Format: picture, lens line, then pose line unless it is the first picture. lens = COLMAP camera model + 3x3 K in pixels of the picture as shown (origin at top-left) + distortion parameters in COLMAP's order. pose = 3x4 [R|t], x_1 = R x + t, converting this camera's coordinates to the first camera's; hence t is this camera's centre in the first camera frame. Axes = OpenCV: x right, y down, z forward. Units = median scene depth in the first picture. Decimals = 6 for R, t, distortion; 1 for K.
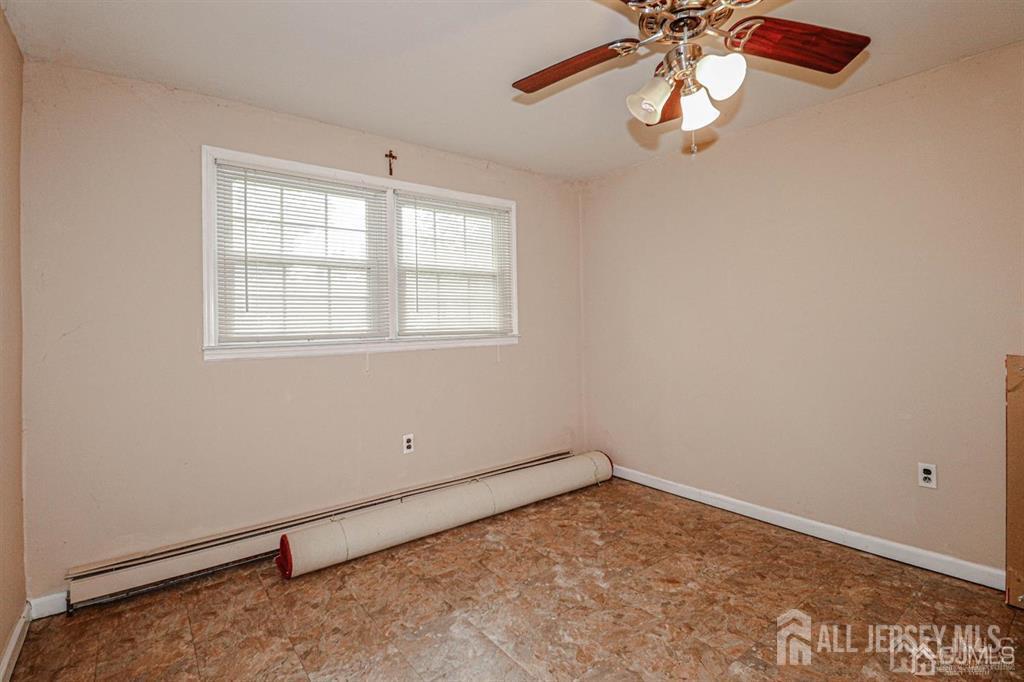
lens RADIAL K [[487.3, 0, 516.4], [0, 487.3, 332.7], [0, 0, 1]] dist [-0.002569, -0.010685]
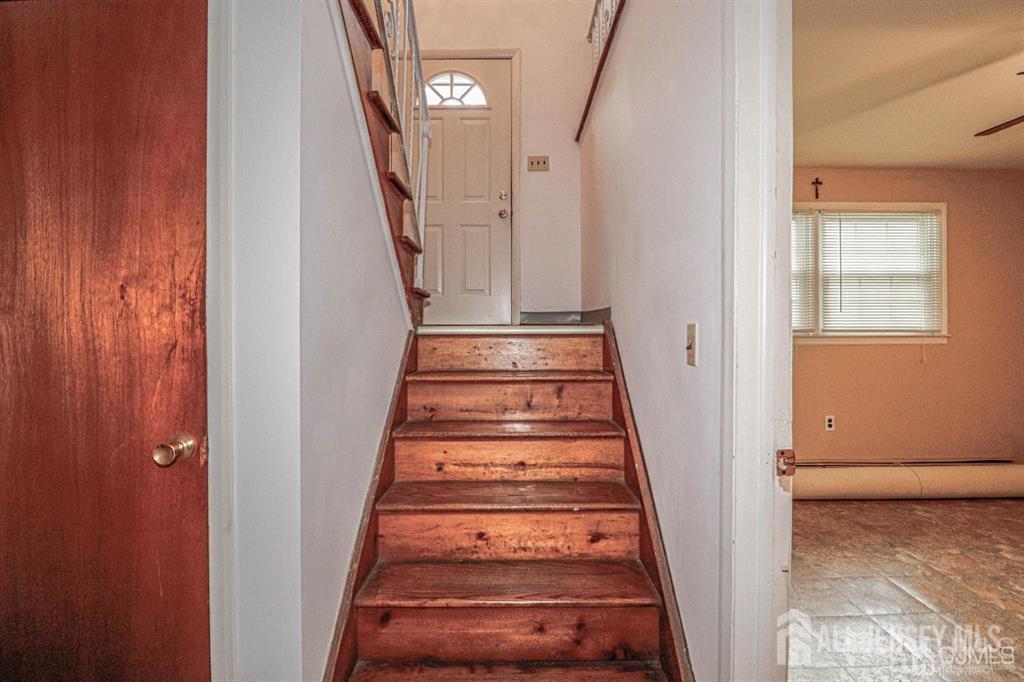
lens RADIAL K [[487.3, 0, 516.4], [0, 487.3, 332.7], [0, 0, 1]] dist [-0.002569, -0.010685]
pose [[0.783111, 0.022096, -0.621489, -0.099052], [-0.022707, 0.999718, 0.006932, 0.017969], [0.621467, 0.008684, 0.783392, -0.453937]]
